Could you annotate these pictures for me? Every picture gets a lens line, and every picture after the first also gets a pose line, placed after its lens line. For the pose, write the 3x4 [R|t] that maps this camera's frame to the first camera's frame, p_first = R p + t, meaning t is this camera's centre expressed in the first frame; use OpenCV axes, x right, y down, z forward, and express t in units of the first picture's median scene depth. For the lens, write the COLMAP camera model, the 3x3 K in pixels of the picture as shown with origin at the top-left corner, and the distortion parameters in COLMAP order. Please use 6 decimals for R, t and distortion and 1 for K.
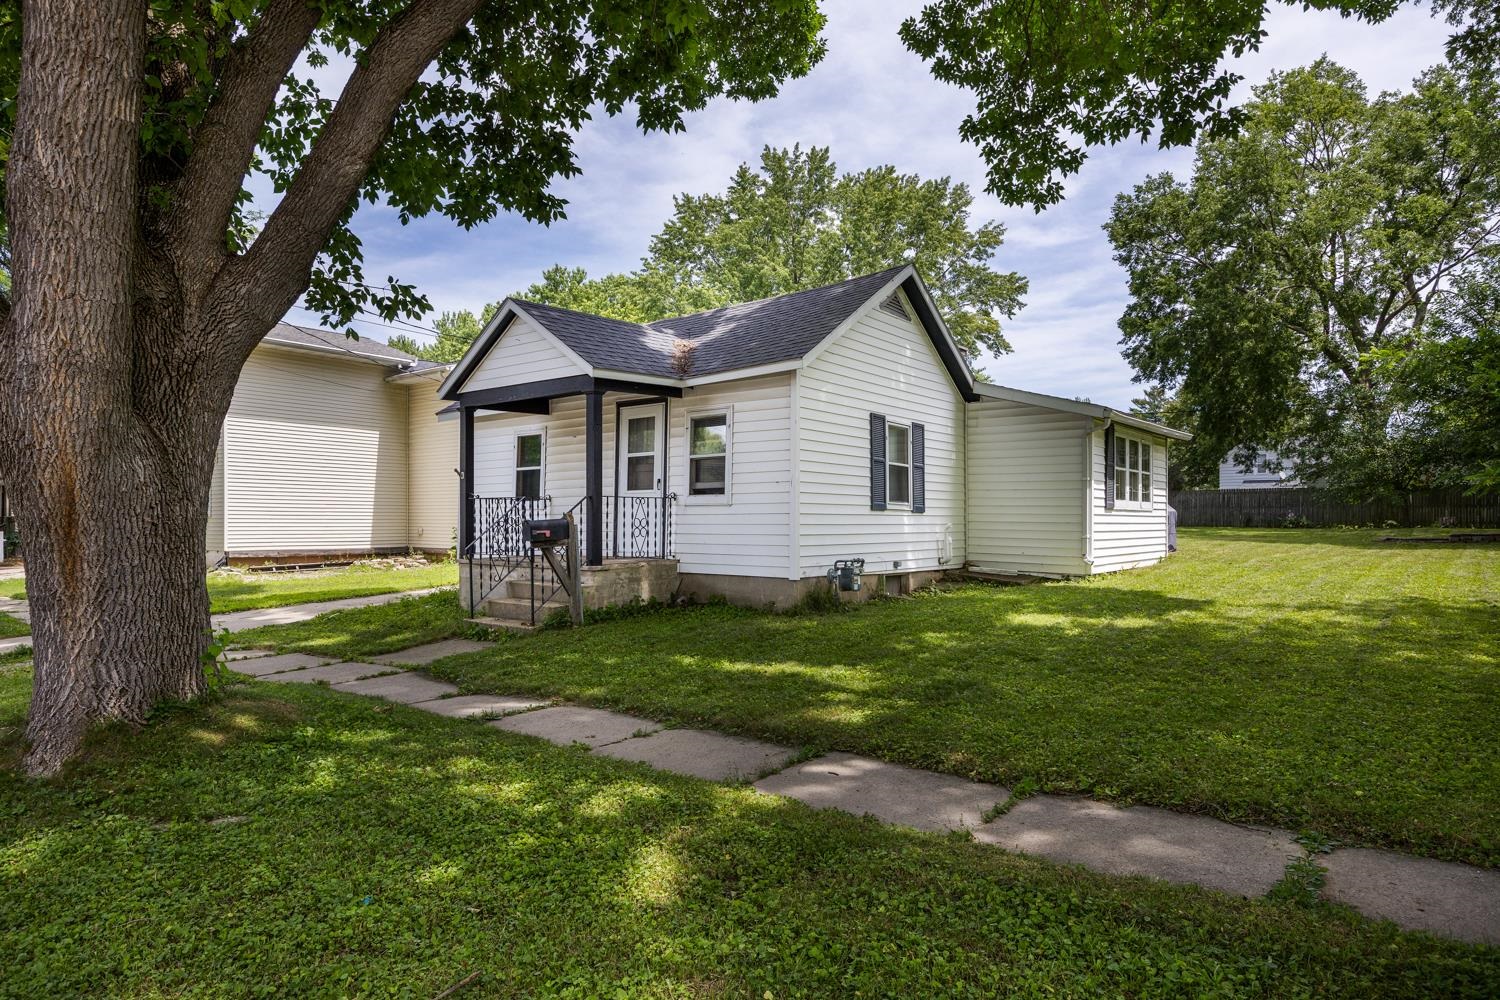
lens RADIAL K [[862.0, 0, 721.3], [0, 862.0, 518.8], [0, 0, 1]] dist [-0.005076, 0.001284]
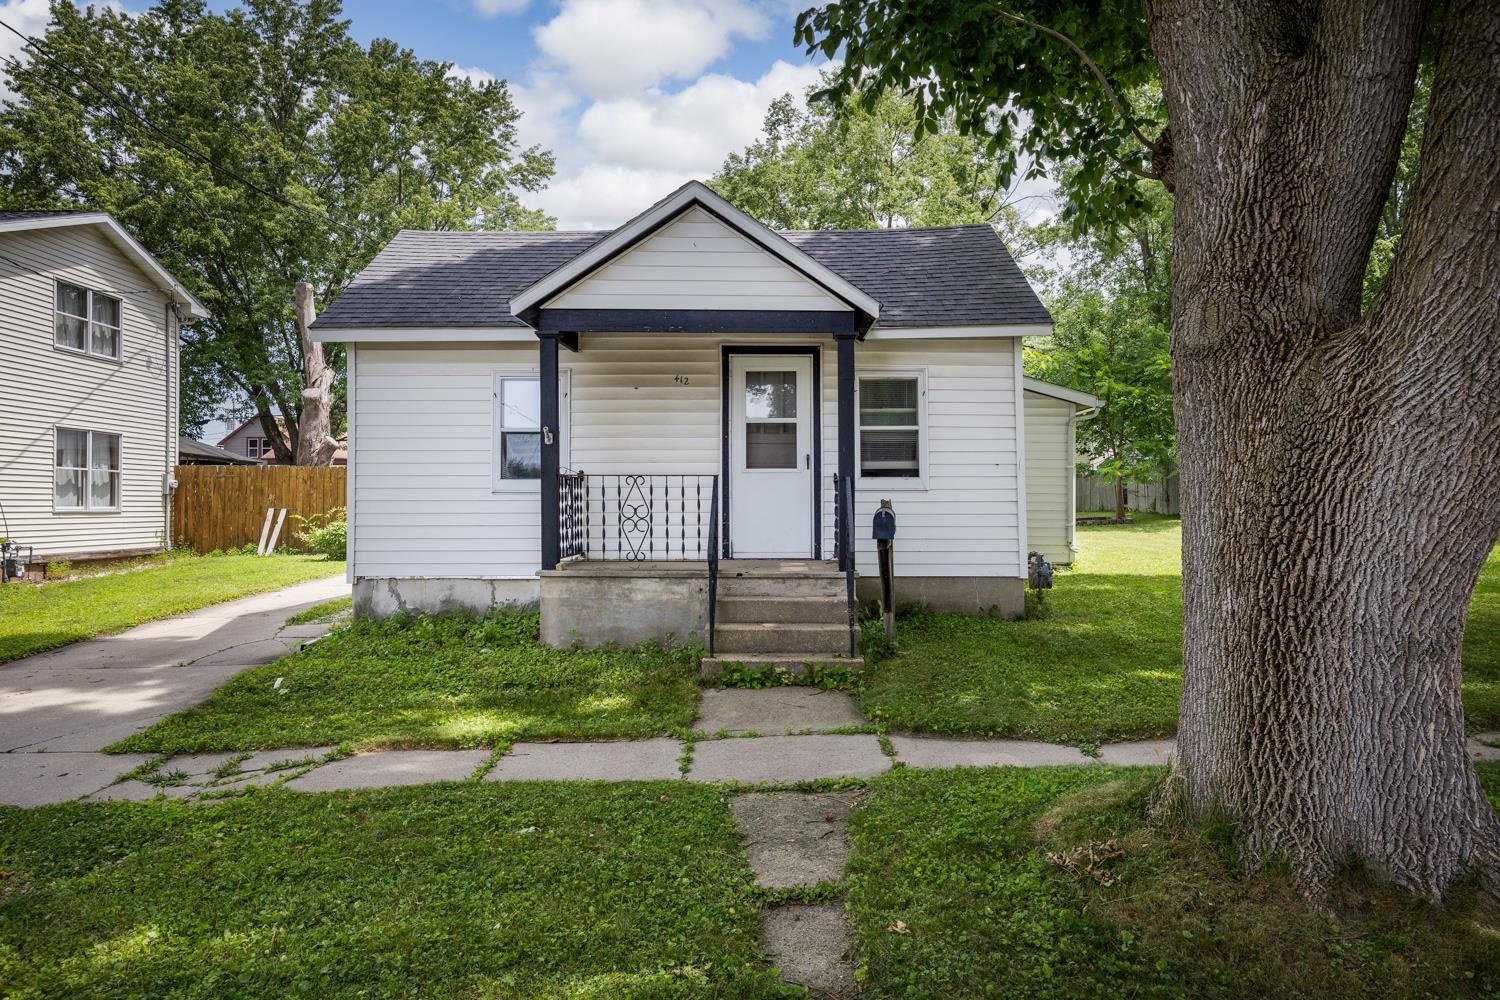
lens RADIAL K [[1049.7, 0, 787.0], [0, 1049.7, 503.9], [0, 0, 1]] dist [0.003997, 0.002875]
pose [[0.767252, 0.001304, 0.641345, -0.333914], [-0.002495, 0.999996, 0.000951, -0.001820], [-0.641341, -0.002330, 0.767252, 0.149208]]
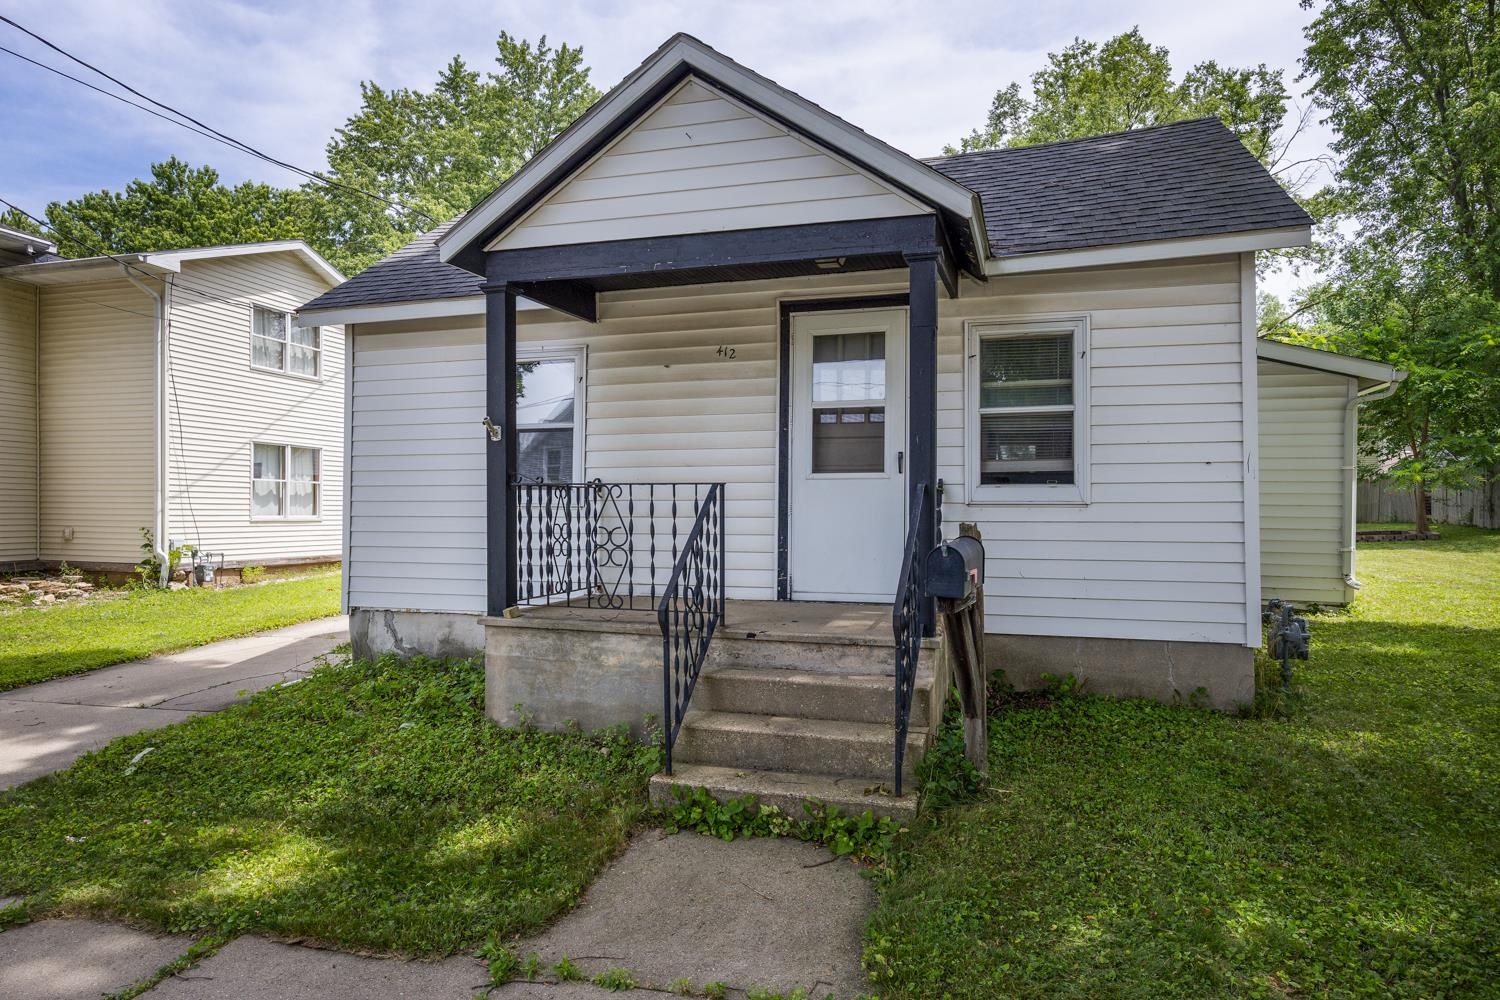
lens RADIAL K [[959.8, 0, 705.2], [0, 959.8, 525.2], [0, 0, 1]] dist [-0.005511, 0.002988]
pose [[0.934046, -0.002012, 0.357147, -0.191147], [-0.004953, 0.999815, 0.018585, -0.006095], [-0.357118, -0.019128, 0.933863, 0.246522]]
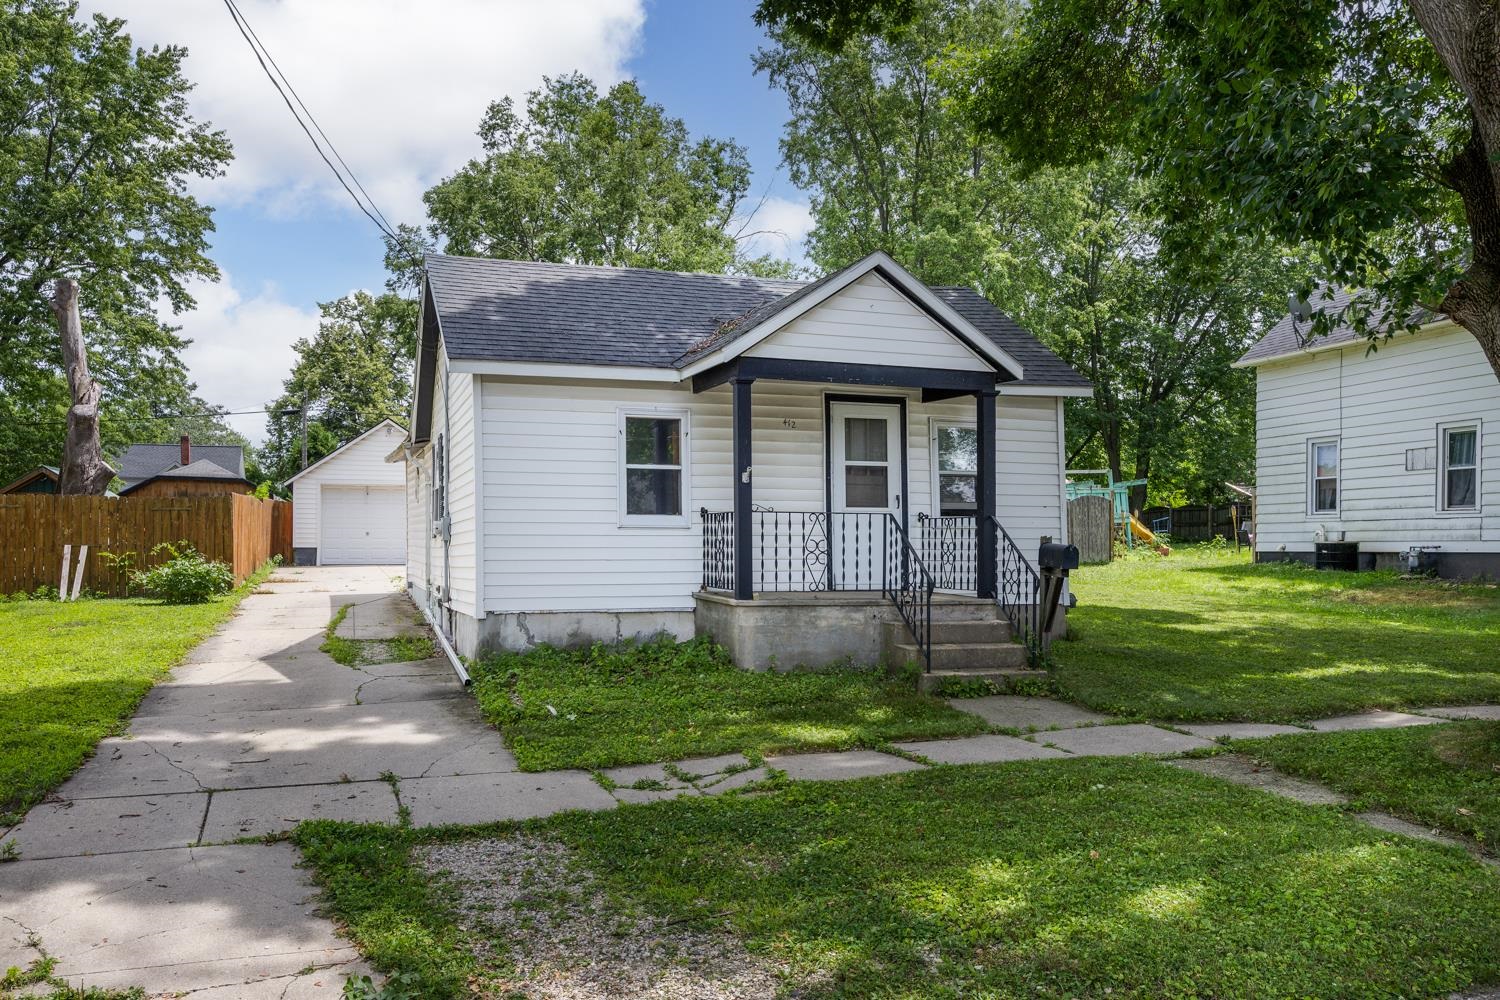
lens RADIAL K [[1154.8, 0, 732.0], [0, 1154.8, 530.3], [0, 0, 1]] dist [0.006845, -0.005871]
pose [[0.547037, 0.013310, 0.837003, -0.540454], [-0.005312, 0.999909, -0.012429, 0.001277], [-0.837092, 0.002352, 0.547057, 0.256952]]
